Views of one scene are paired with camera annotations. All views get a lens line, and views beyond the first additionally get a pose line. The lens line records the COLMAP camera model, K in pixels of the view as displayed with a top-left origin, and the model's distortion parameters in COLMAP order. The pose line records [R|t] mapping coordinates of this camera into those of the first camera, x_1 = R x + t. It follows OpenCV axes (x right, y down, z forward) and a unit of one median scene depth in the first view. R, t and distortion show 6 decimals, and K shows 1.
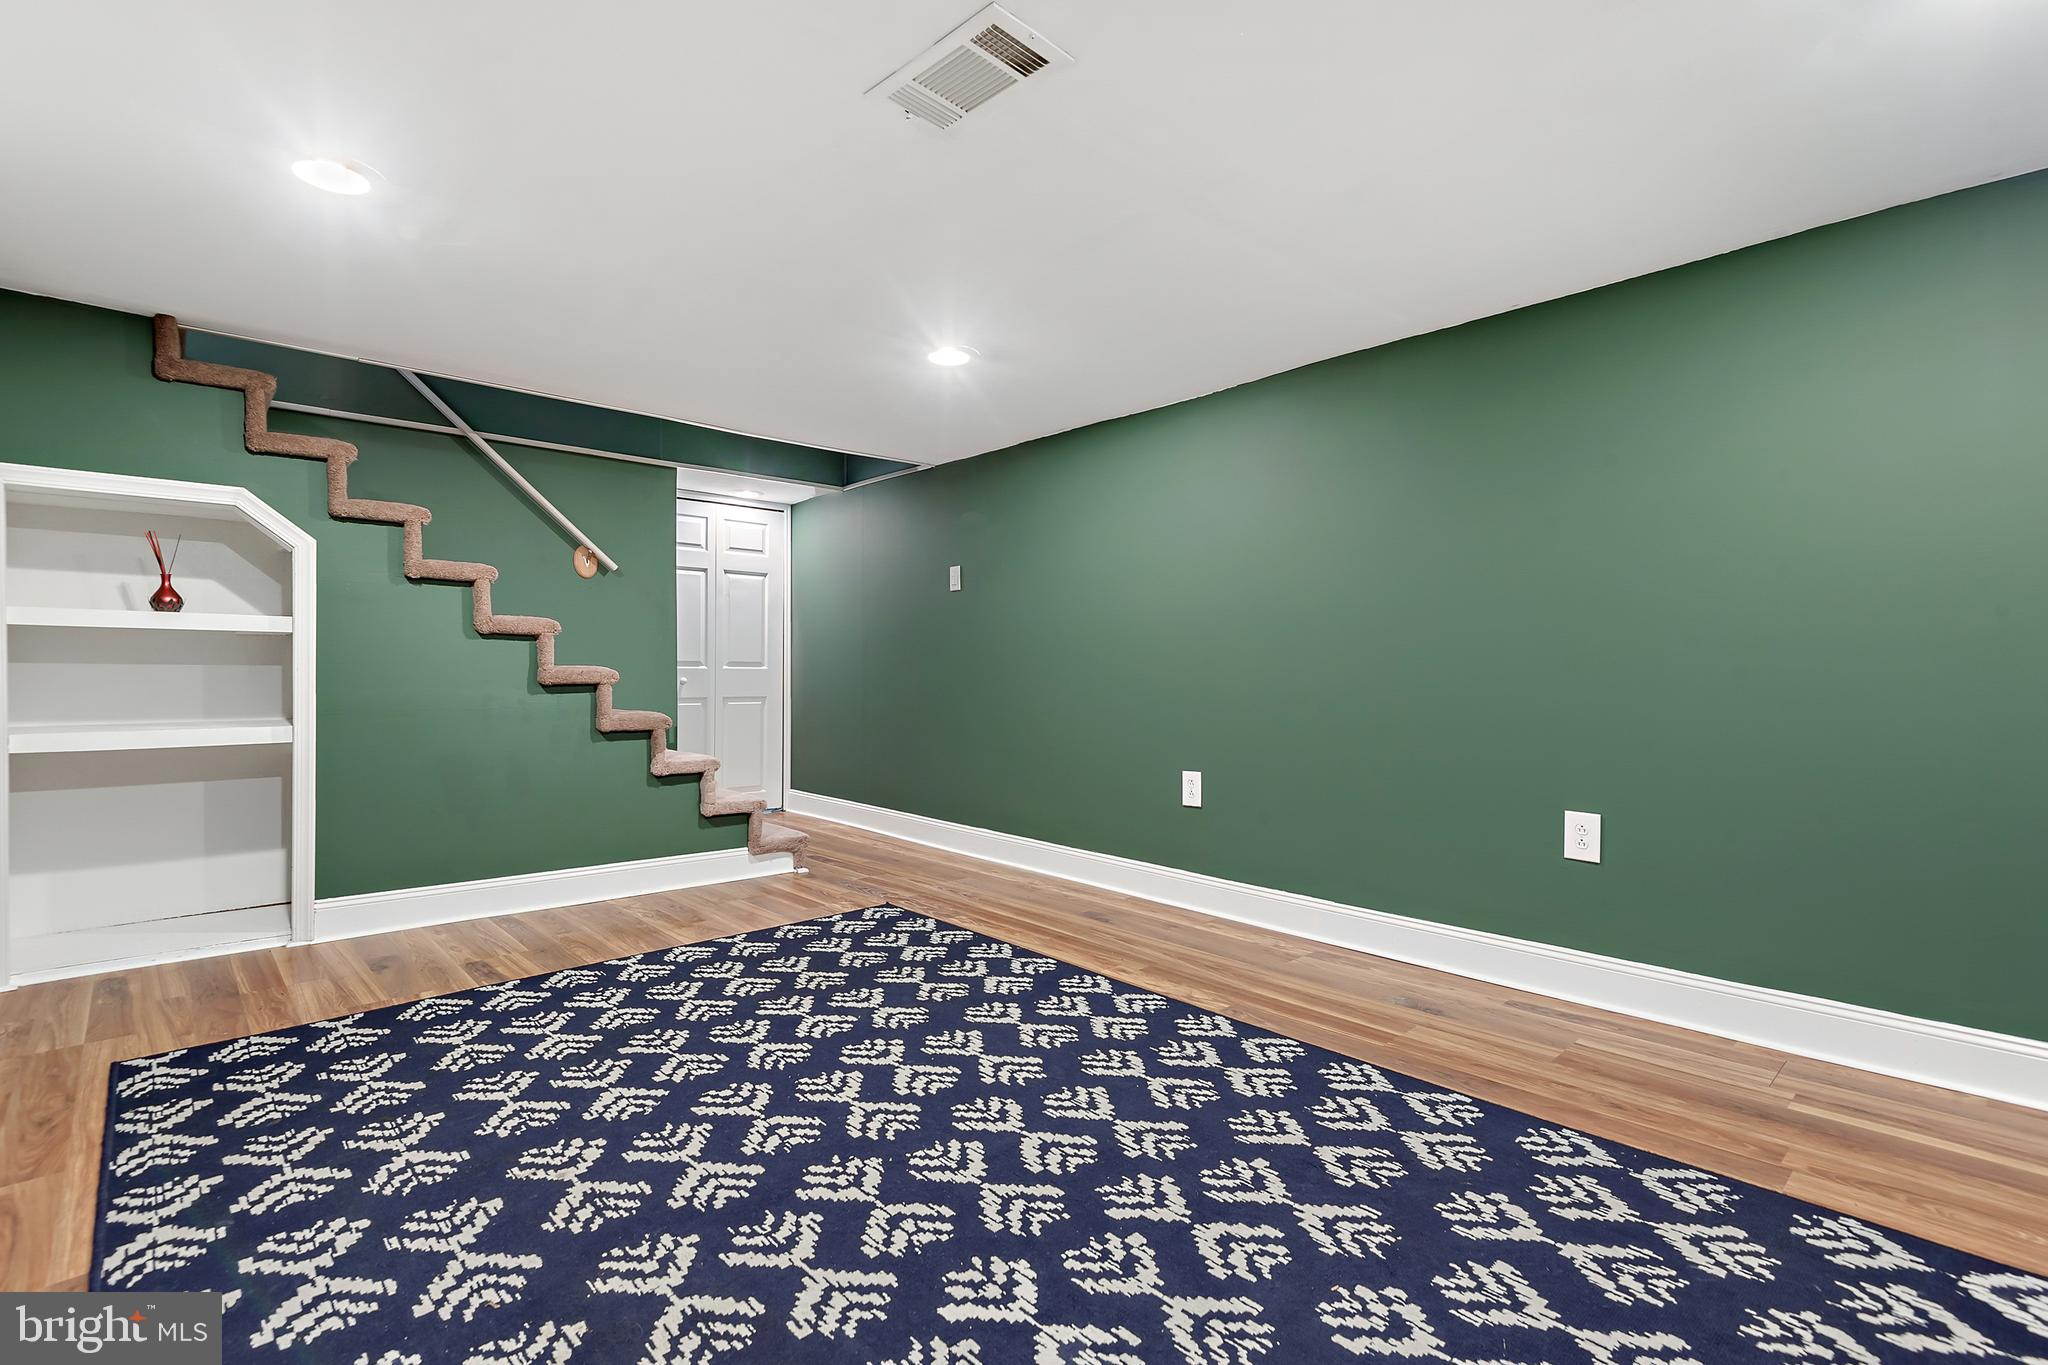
lens RADIAL K [[923.6, 0, 1027.2], [0, 923.6, 671.9], [0, 0, 1]] dist [0.003654, -0.000148]
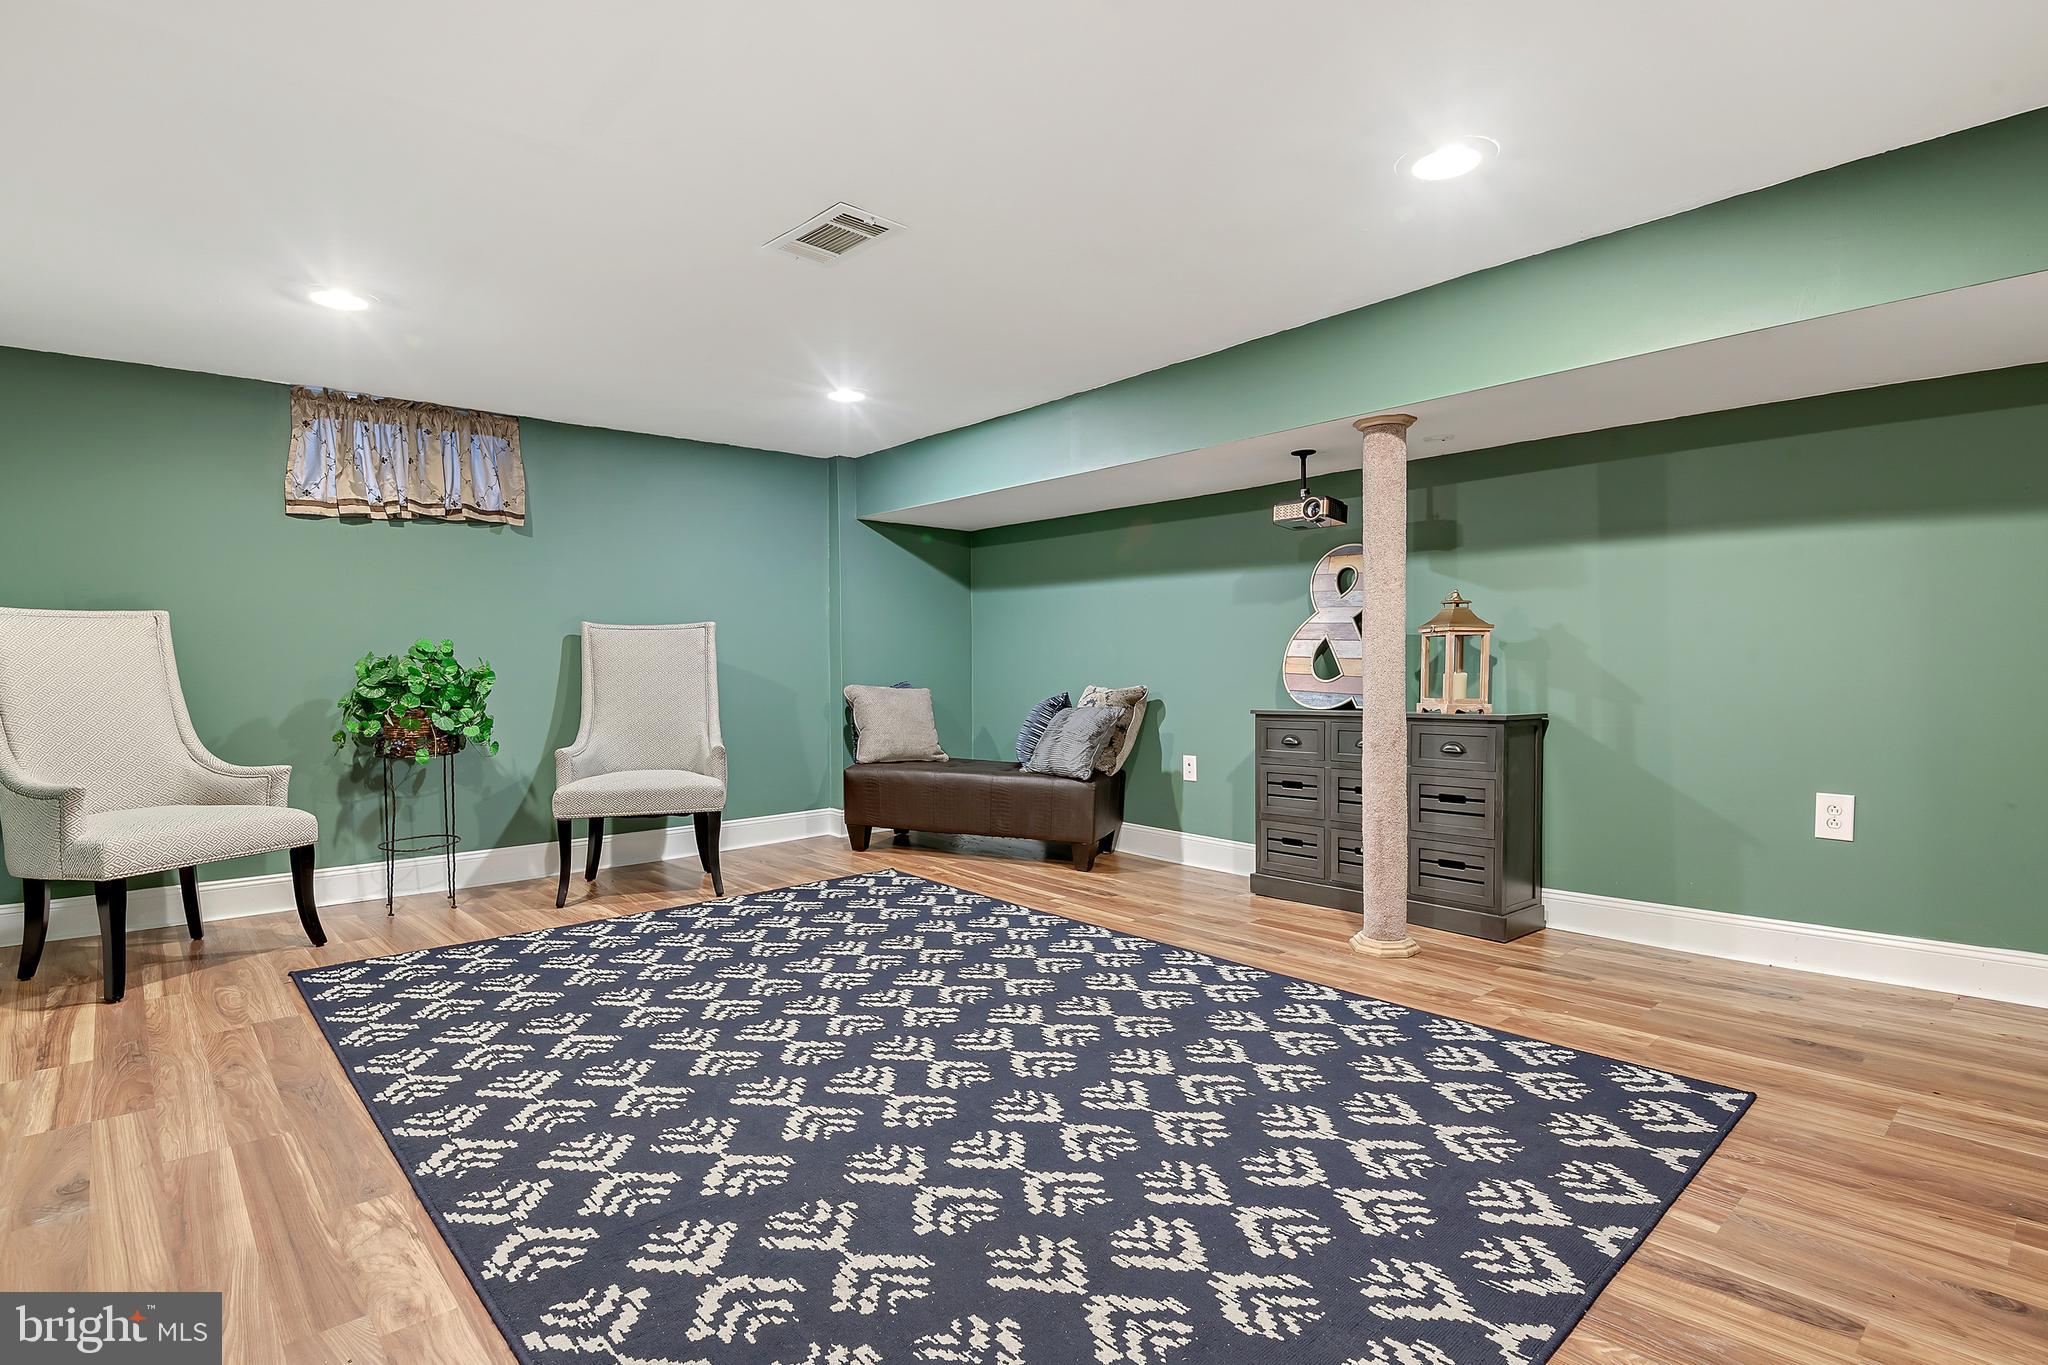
lens RADIAL K [[993.6, 0, 1020.7], [0, 993.6, 677.2], [0, 0, 1]] dist [0.015296, -0.011620]
pose [[-0.999867, 0.003535, 0.015951, -0.288826], [0.003835, 0.999816, 0.018809, -0.006341], [-0.015882, 0.018868, -0.999696, 1.996515]]
